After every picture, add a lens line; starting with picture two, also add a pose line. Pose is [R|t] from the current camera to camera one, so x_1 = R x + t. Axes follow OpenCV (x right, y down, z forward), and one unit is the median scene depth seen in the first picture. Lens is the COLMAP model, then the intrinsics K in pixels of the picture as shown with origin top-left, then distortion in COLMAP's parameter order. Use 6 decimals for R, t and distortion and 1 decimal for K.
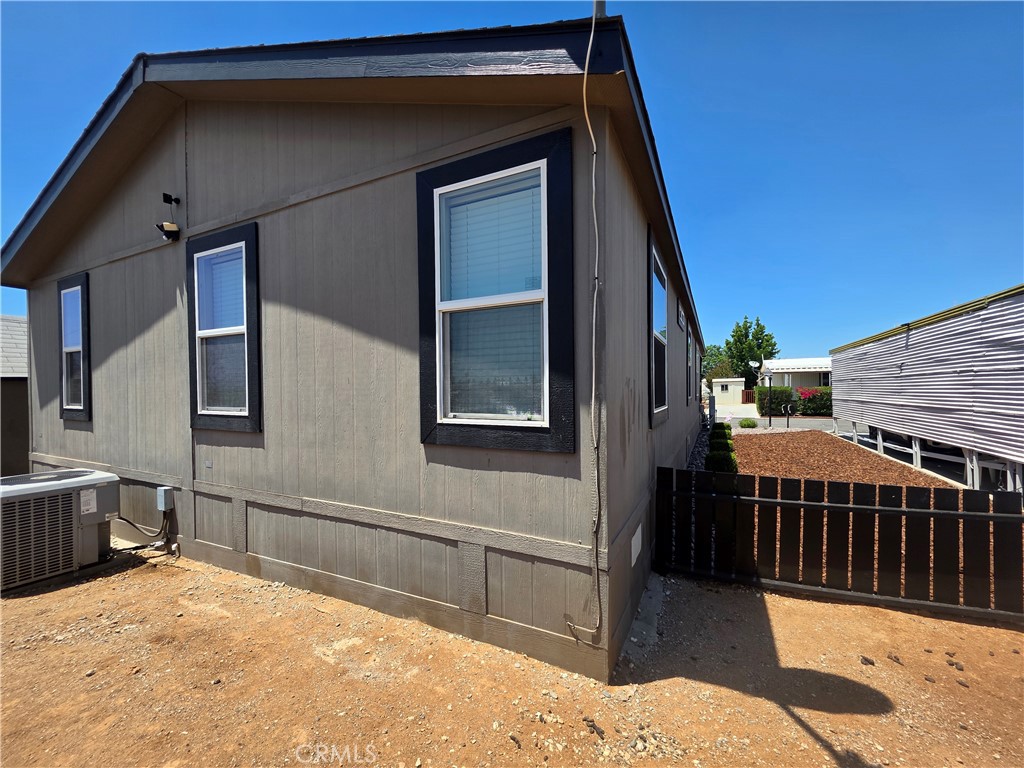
lens RADIAL K [[409.0, 0, 513.7], [0, 409.0, 395.8], [0, 0, 1]] dist [0.001945, -0.000228]
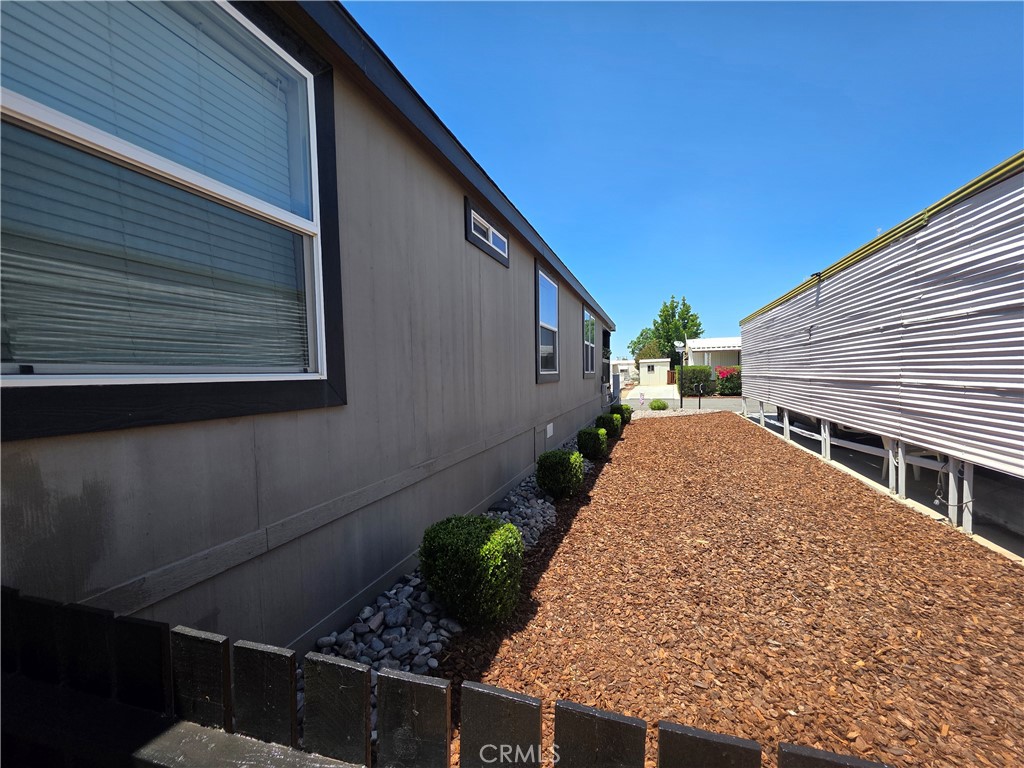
lens RADIAL K [[409.0, 0, 513.7], [0, 409.0, 395.8], [0, 0, 1]] dist [0.001945, -0.000228]
pose [[0.992063, -0.014872, 0.124858, 0.238324], [0.010026, 0.999175, 0.039345, 0.014389], [-0.125340, -0.037781, 0.991394, 0.243809]]
